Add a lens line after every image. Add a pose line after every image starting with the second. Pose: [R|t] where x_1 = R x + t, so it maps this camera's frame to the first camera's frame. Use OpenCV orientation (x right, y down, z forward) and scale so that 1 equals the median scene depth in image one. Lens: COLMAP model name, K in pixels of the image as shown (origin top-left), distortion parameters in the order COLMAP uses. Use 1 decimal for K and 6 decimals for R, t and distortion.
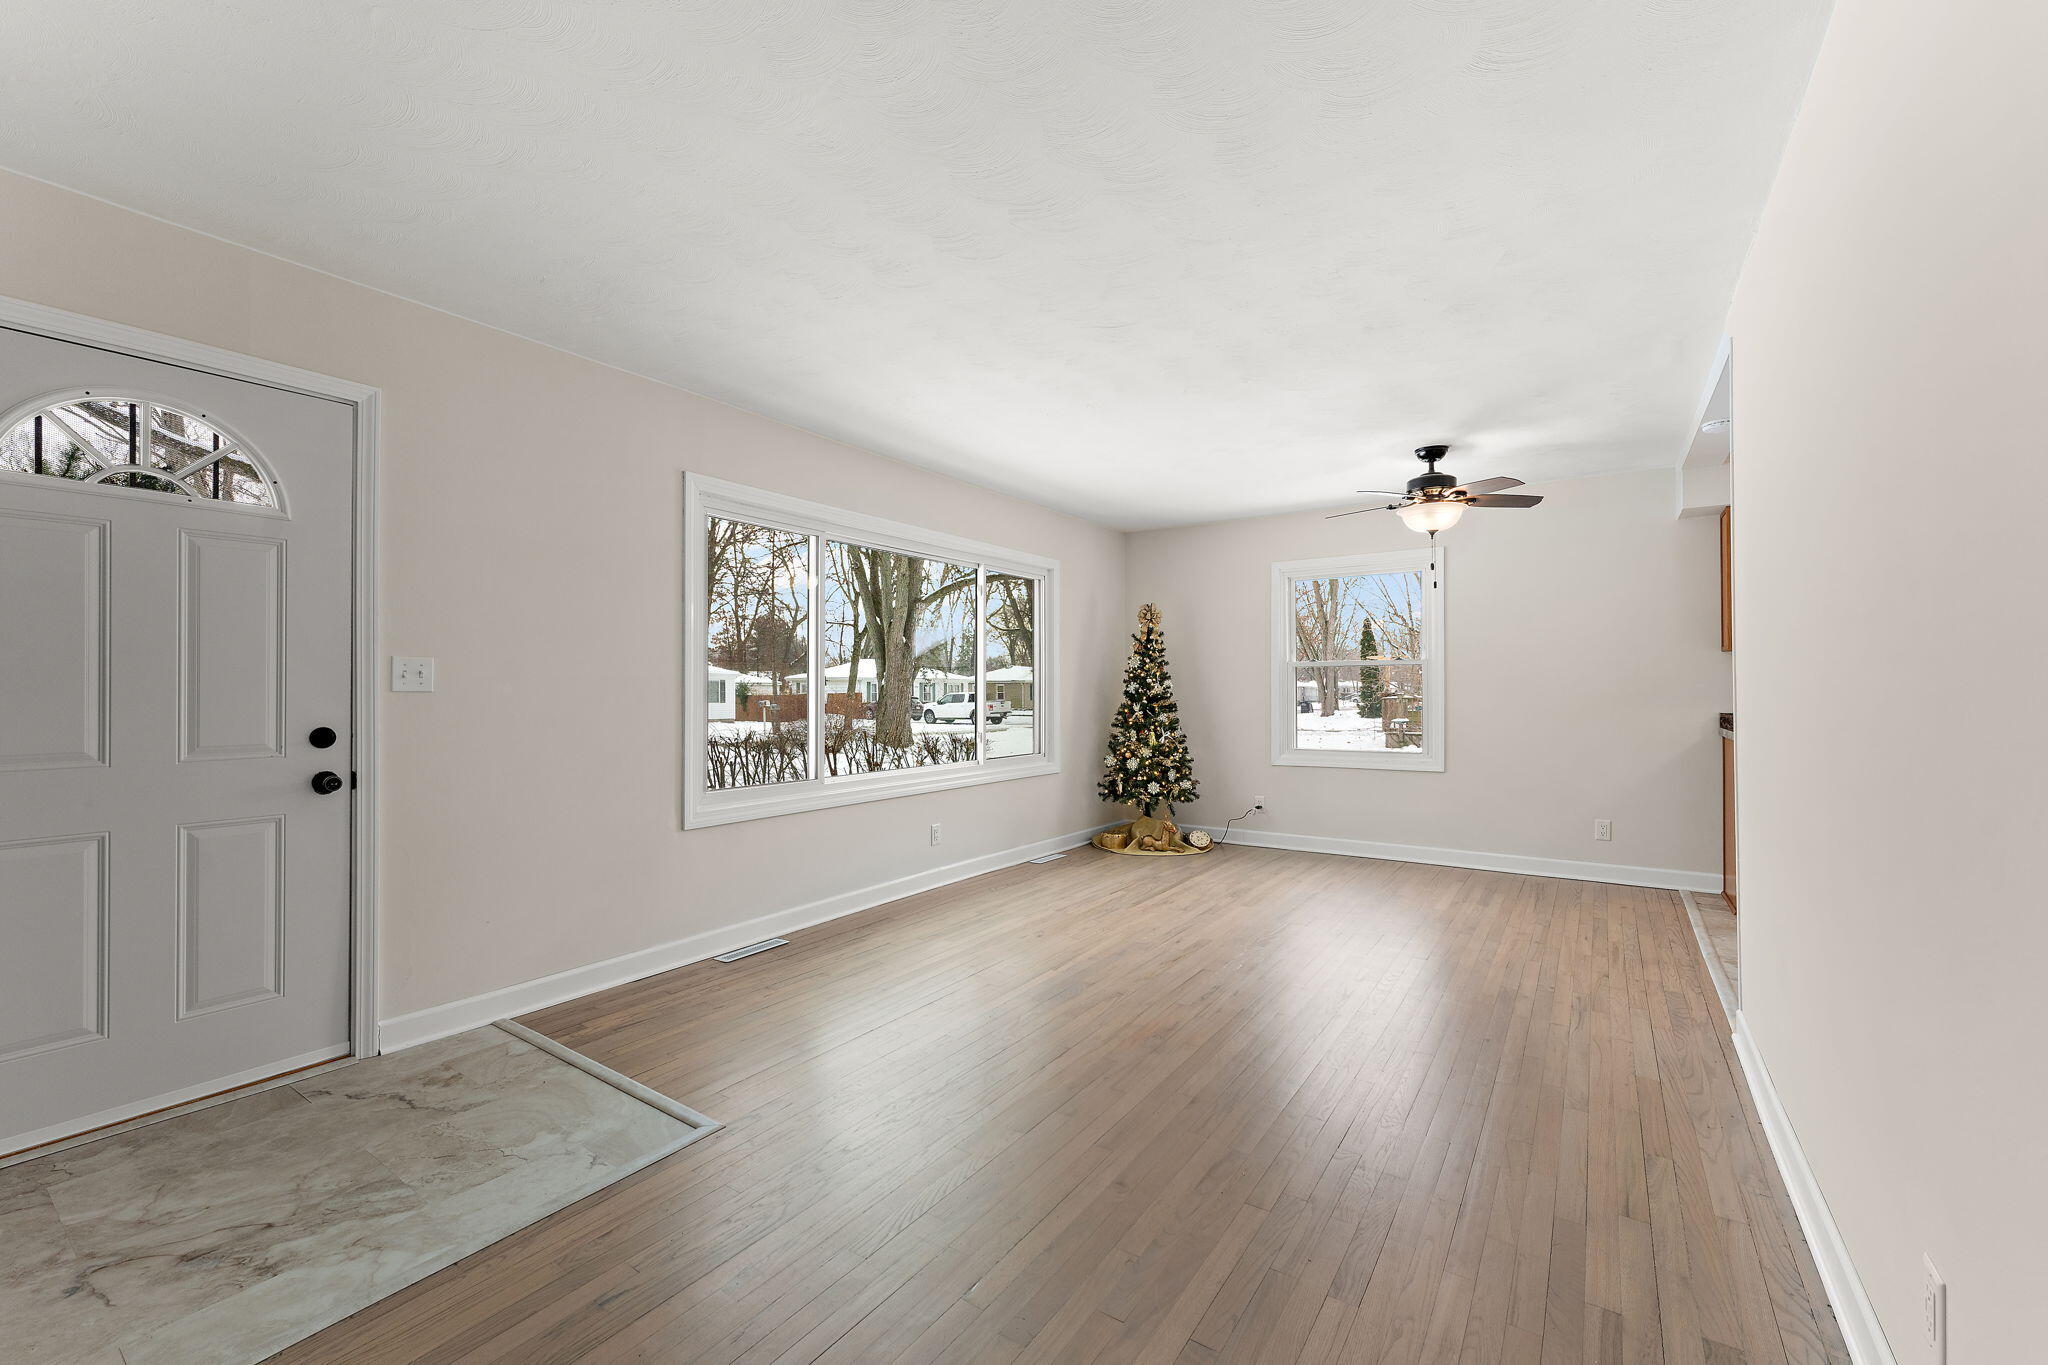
lens RADIAL K [[831.4, 0, 1019.0], [0, 831.4, 682.1], [0, 0, 1]] dist [0.000158, 0.000455]
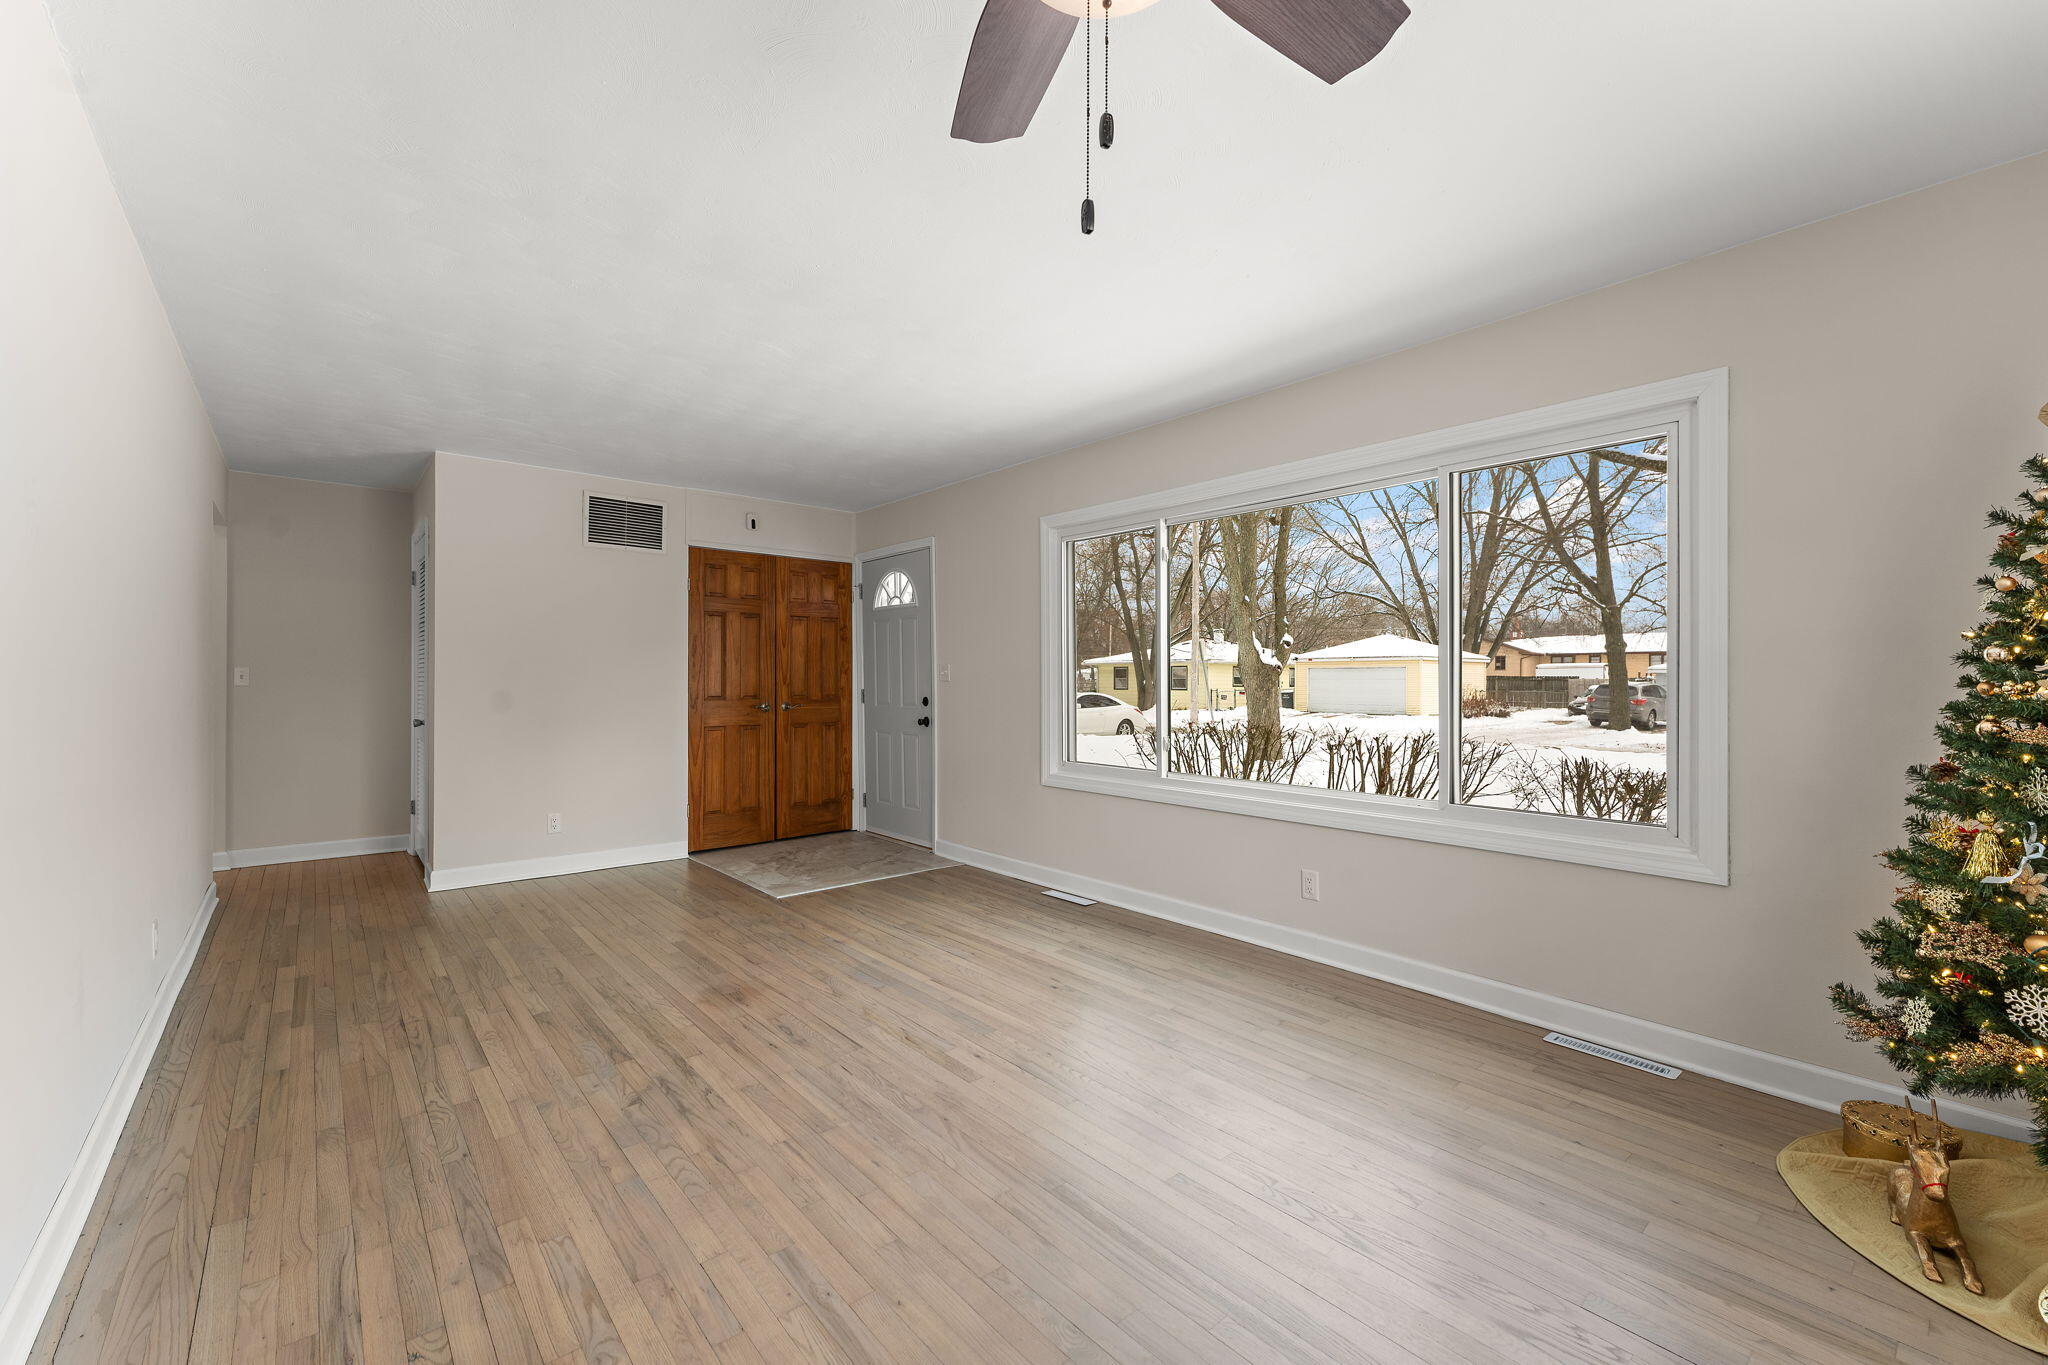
lens RADIAL K [[831.4, 0, 1019.0], [0, 831.4, 682.1], [0, 0, 1]] dist [0.000158, 0.000455]
pose [[-0.252544, 0.005017, -0.967573, 1.024408], [0.007698, 0.999965, 0.003176, 0.008595], [0.967555, -0.006647, -0.252573, 1.479759]]
